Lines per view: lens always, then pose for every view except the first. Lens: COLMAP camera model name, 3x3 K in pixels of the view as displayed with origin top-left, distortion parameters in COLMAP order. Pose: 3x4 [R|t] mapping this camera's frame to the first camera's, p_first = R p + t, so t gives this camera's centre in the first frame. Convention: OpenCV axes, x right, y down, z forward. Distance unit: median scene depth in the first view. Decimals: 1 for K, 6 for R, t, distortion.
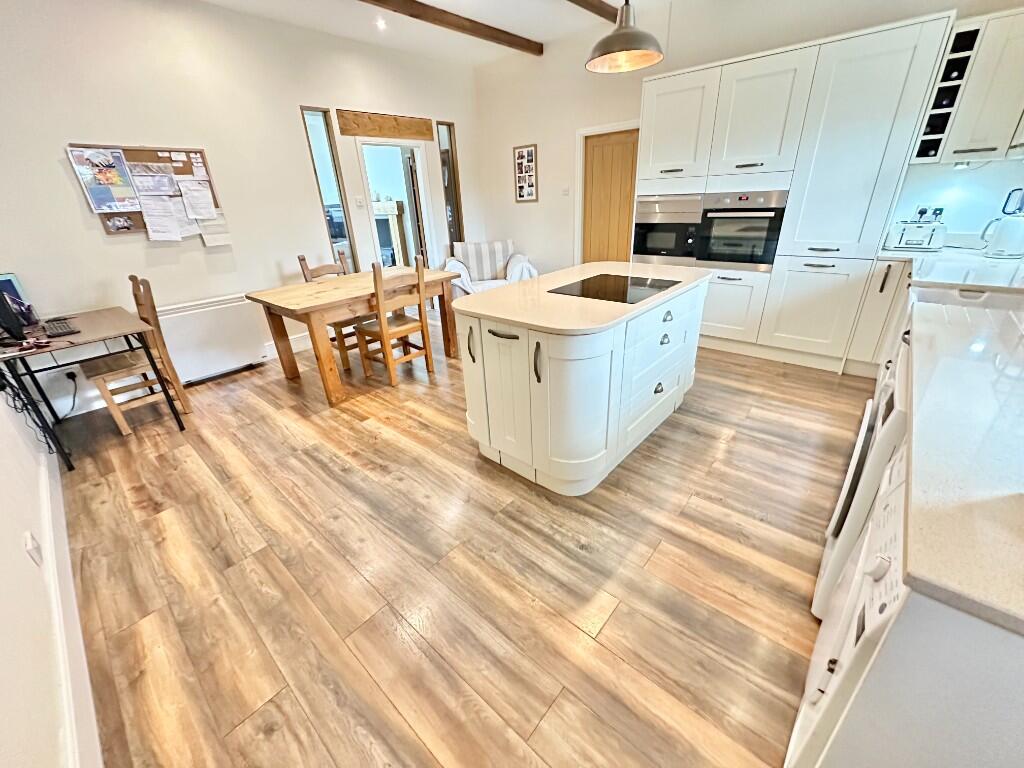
lens RADIAL K [[407.8, 0, 513.2], [0, 407.8, 385.3], [0, 0, 1]] dist [-0.001699, 0.000145]
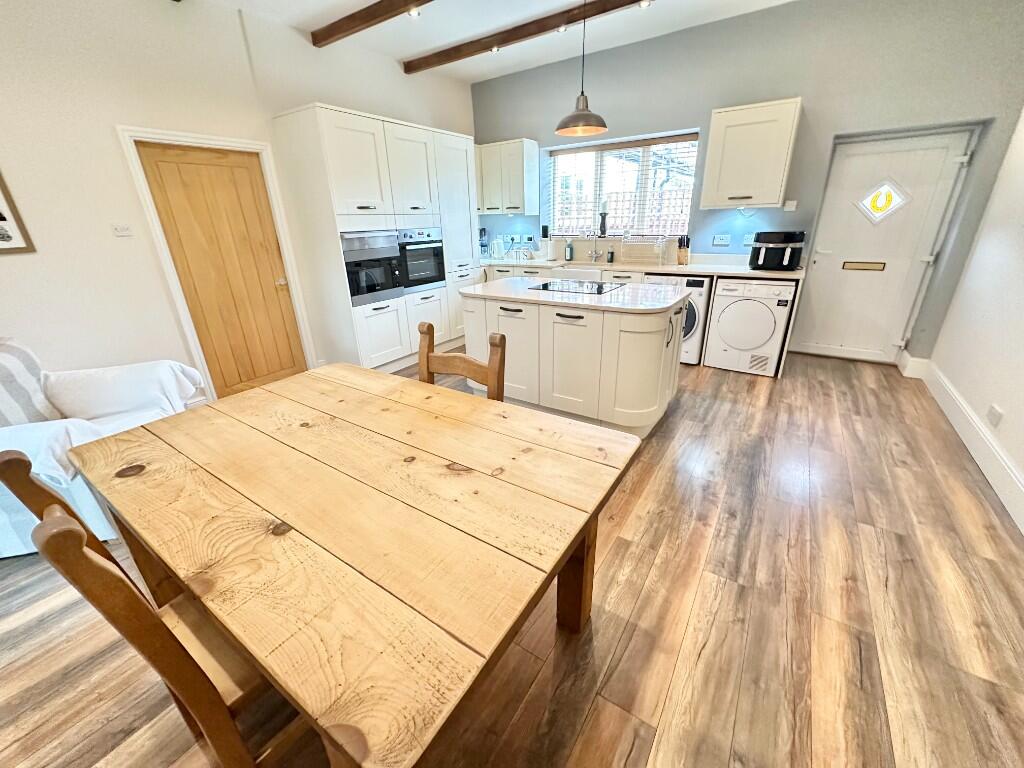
lens RADIAL K [[407.8, 0, 512.2], [0, 407.8, 381.7], [0, 0, 1]] dist [-0.001699, 0.000145]
pose [[-0.132142, -0.323492, 0.936959, -1.044695], [0.450615, 0.822323, 0.347464, -0.521769], [-0.882884, 0.468122, 0.037107, 1.219297]]
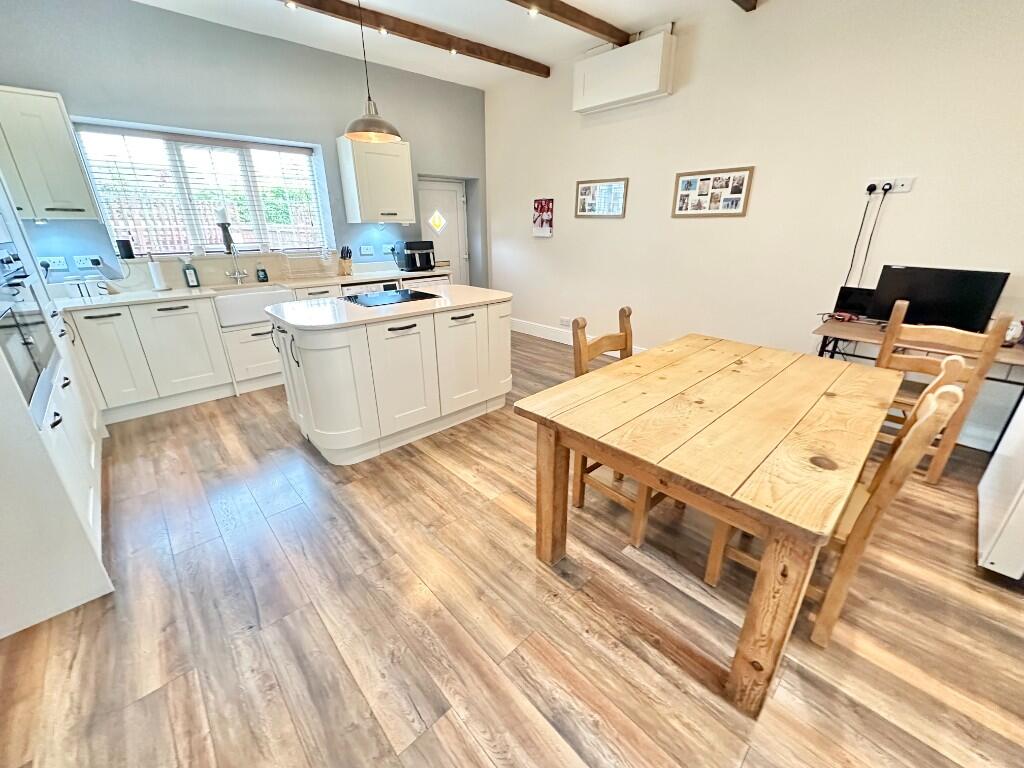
lens RADIAL K [[407.8, 0, 511.3], [0, 407.8, 382.1], [0, 0, 1]] dist [-0.001699, 0.000145]
pose [[-0.993879, 0.012441, 0.109770, -0.260828], [0.087592, 0.694245, 0.714389, -0.907947], [-0.067319, 0.719631, -0.691085, 1.968865]]
